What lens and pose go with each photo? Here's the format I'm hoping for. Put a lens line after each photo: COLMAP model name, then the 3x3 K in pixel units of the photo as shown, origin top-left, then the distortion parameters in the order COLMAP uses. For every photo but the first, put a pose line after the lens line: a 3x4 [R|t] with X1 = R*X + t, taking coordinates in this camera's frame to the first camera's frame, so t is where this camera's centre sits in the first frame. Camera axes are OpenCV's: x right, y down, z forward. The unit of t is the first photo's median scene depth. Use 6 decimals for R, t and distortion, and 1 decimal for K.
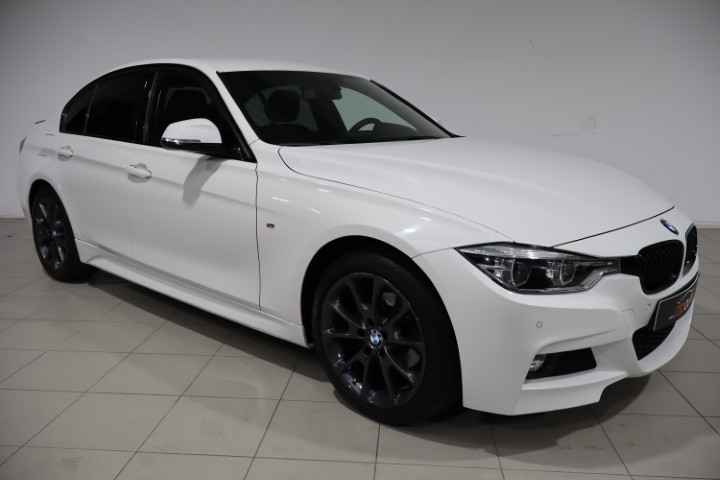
lens RADIAL K [[618.7, 0, 365.9], [0, 618.7, 243.4], [0, 0, 1]] dist [-0.038415, 0.009736]
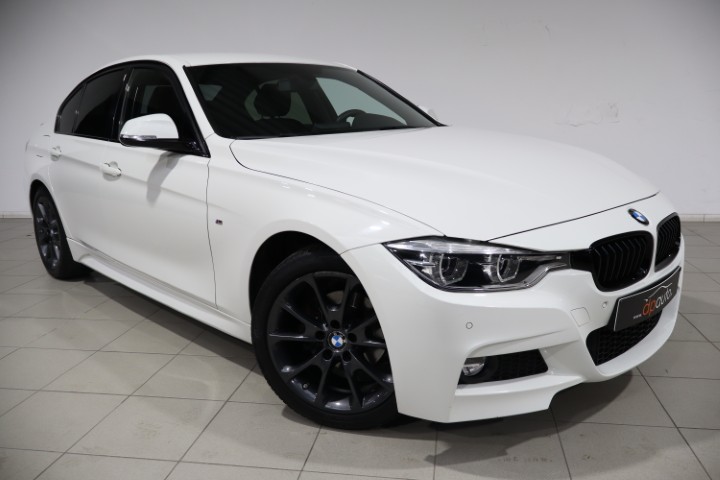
lens RADIAL K [[618.7, 0, 359.9], [0, 618.7, 242.7], [0, 0, 1]] dist [-0.038415, 0.009736]
pose [[0.995671, -0.009594, -0.092448, 0.153617], [0.010043, 0.999940, 0.004394, 0.002206], [0.092400, -0.005304, 0.995708, 0.053012]]
